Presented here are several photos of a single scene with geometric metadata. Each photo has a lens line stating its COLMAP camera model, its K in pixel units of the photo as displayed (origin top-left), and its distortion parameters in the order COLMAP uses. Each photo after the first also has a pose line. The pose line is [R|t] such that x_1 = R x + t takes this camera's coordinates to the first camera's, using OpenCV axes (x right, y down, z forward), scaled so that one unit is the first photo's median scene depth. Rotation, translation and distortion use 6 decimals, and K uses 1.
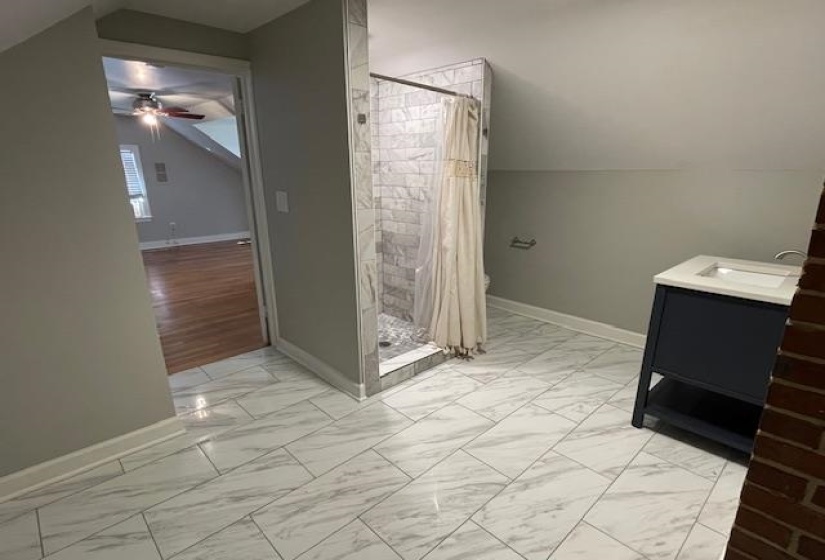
lens RADIAL K [[424.4, 0, 409.5], [0, 424.4, 296.0], [0, 0, 1]] dist [-0.002738, -0.001371]
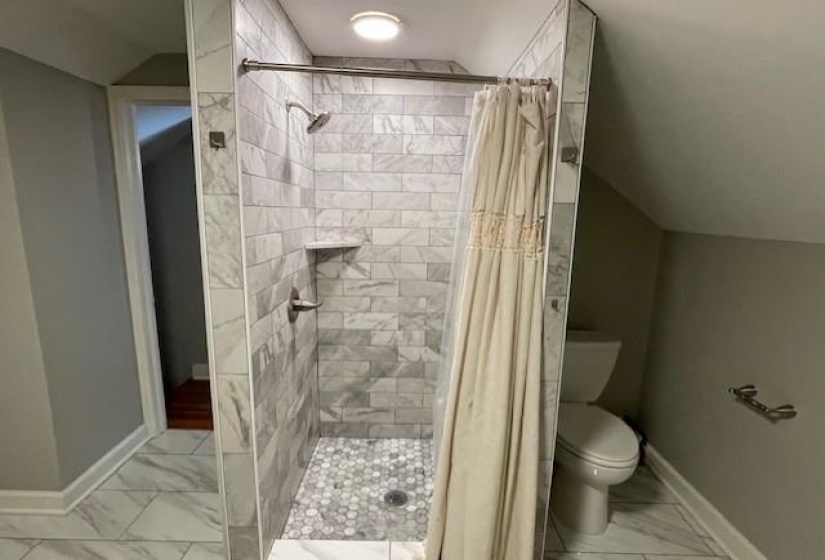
lens RADIAL K [[424.4, 0, 412.4], [0, 424.4, 286.3], [0, 0, 1]] dist [-0.002738, -0.001371]
pose [[0.725557, 0.143361, -0.673063, 0.459589], [-0.224506, 0.973859, -0.034585, -0.238725], [0.650510, 0.176200, 0.738776, 0.710741]]
